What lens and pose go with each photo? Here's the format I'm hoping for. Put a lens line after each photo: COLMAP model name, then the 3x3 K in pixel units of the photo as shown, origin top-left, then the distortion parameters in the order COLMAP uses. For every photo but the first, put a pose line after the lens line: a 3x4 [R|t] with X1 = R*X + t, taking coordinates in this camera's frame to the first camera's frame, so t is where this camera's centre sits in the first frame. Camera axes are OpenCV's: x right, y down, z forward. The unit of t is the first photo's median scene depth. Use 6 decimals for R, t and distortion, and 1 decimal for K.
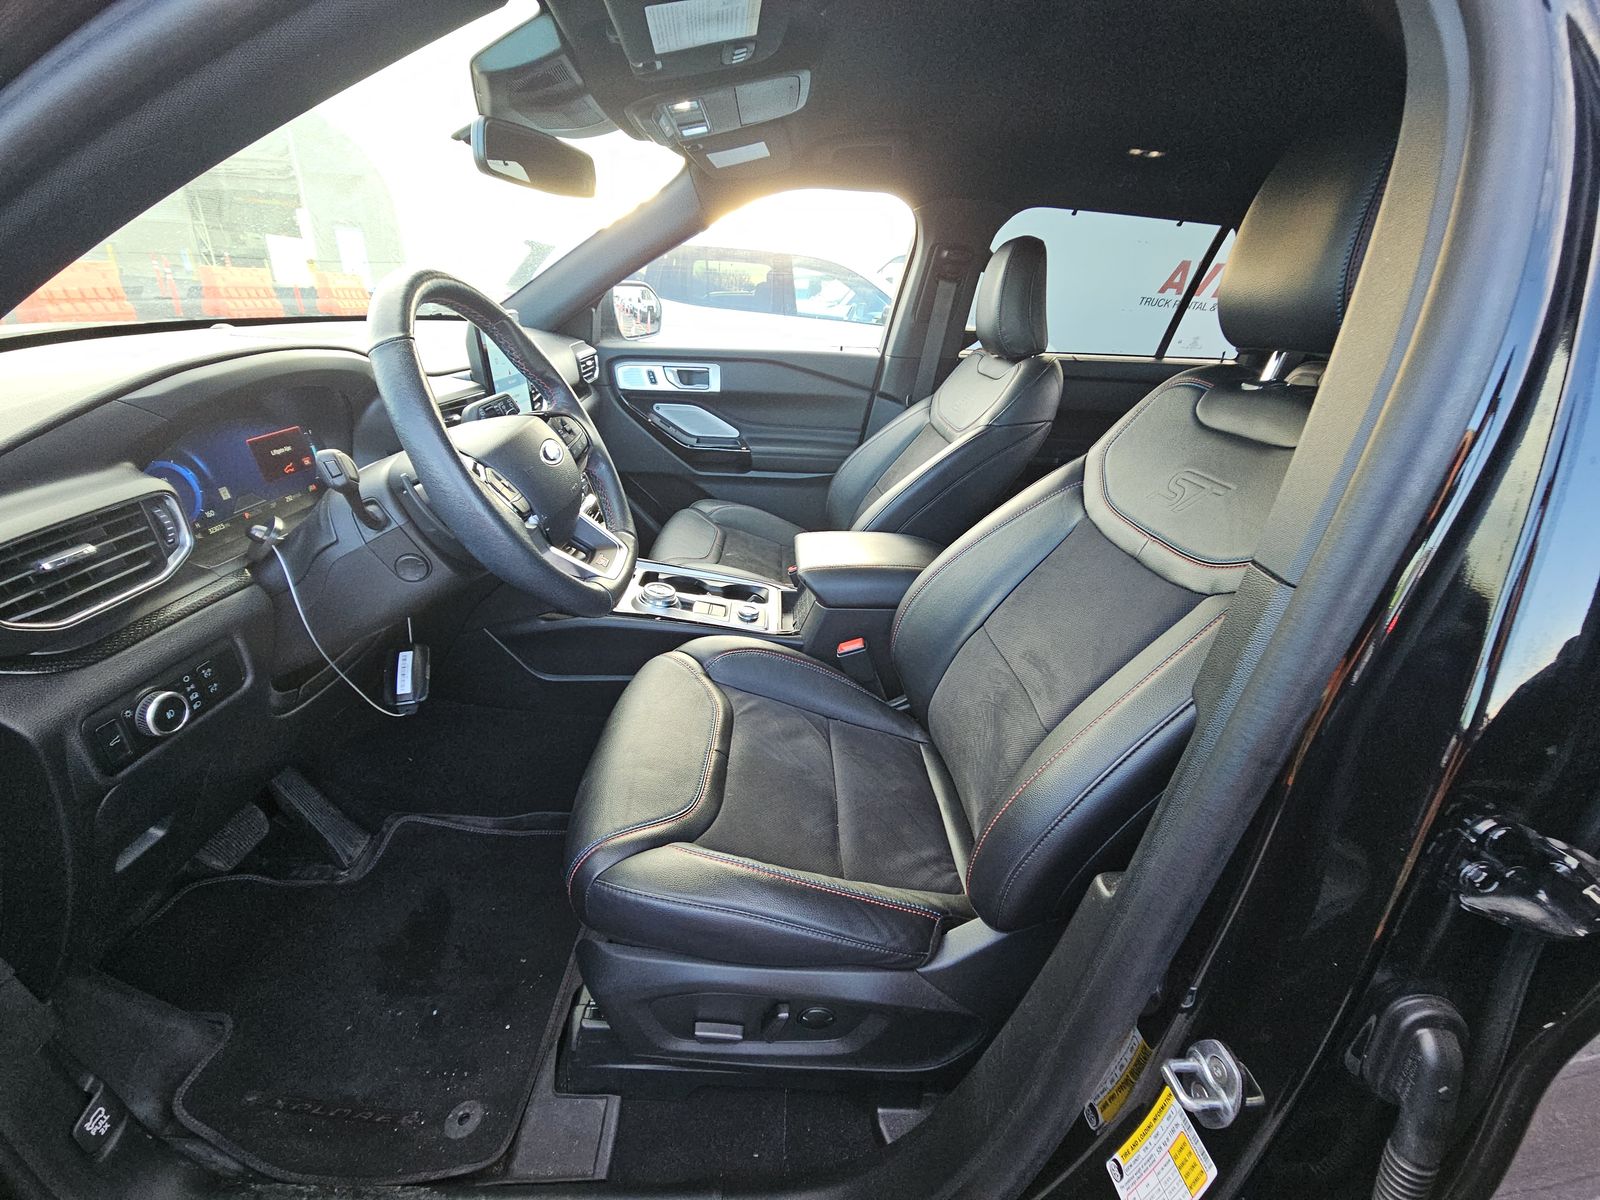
lens RADIAL K [[652.8, 0, 801.1], [0, 652.8, 601.9], [0, 0, 1]] dist [0.013215, -0.010184]
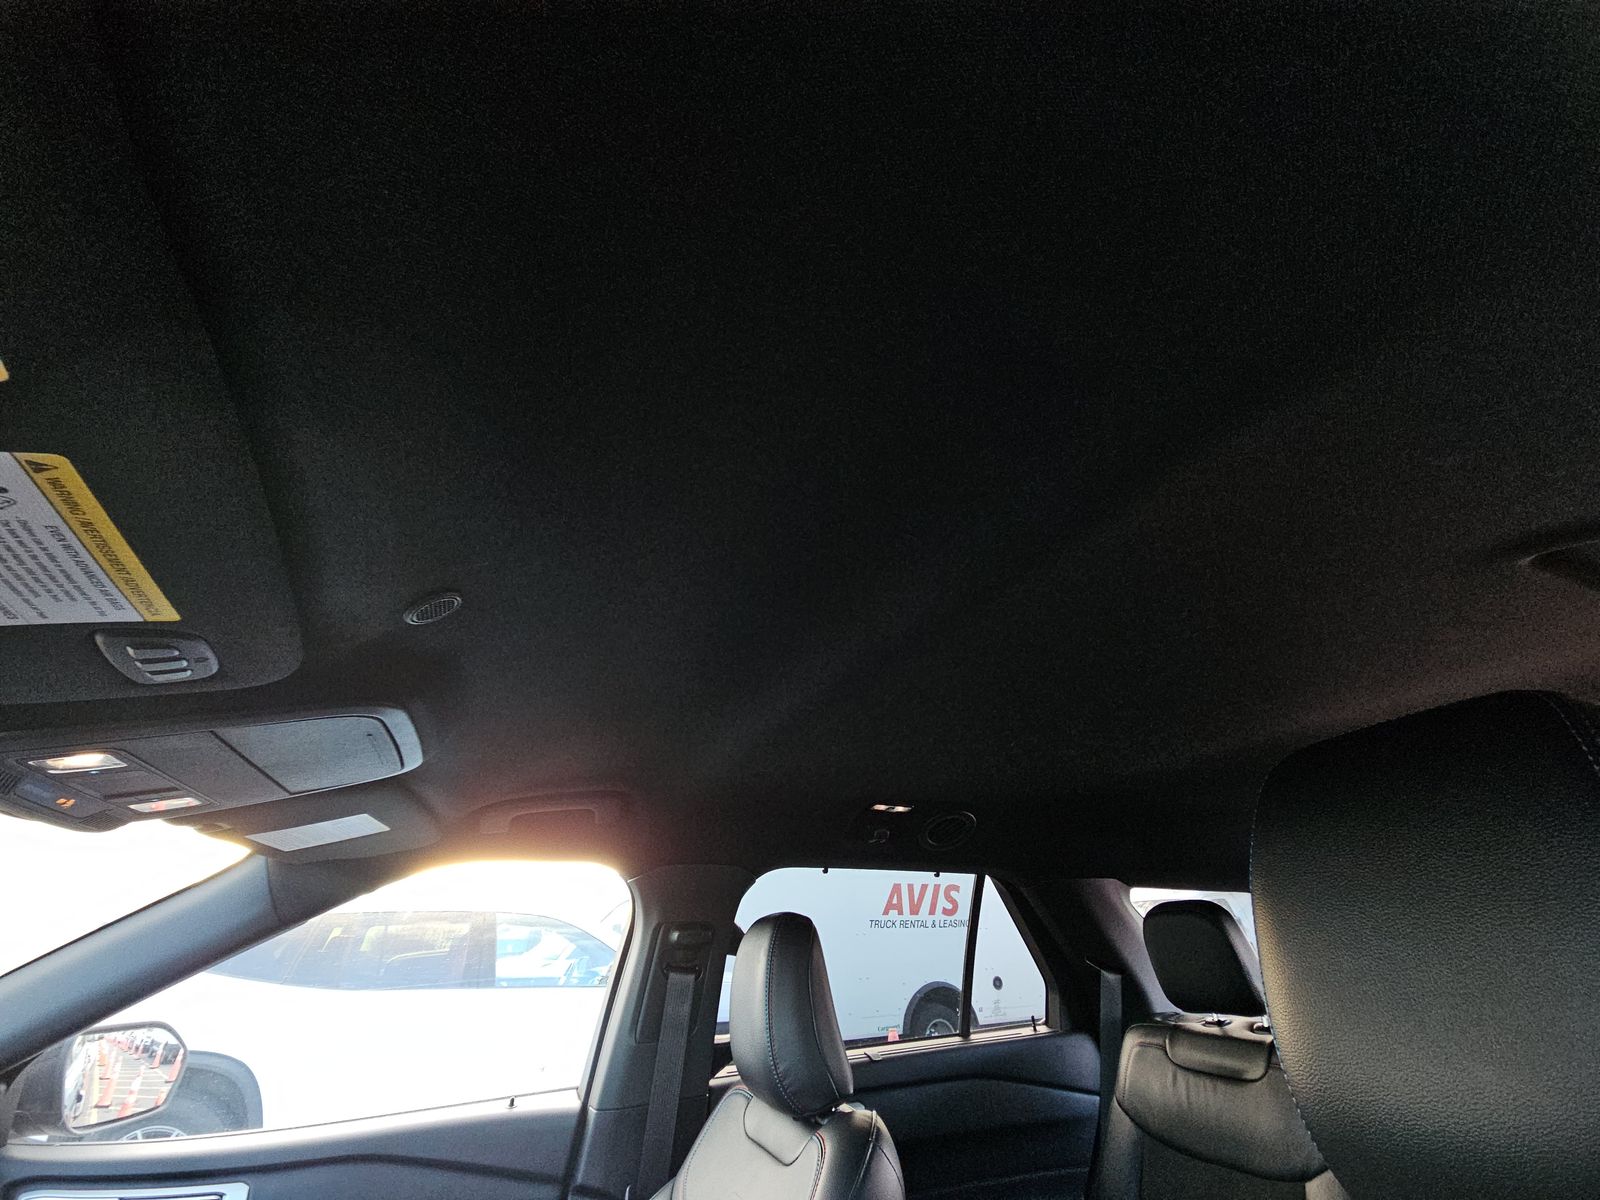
lens RADIAL K [[652.8, 0, 801.1], [0, 652.8, 601.9], [0, 0, 1]] dist [0.013215, -0.010184]
pose [[0.931685, 0.087681, 0.352526, 0.060837], [0.220327, 0.635172, -0.740279, -0.192001], [-0.288823, 0.767377, 0.572462, 0.257683]]
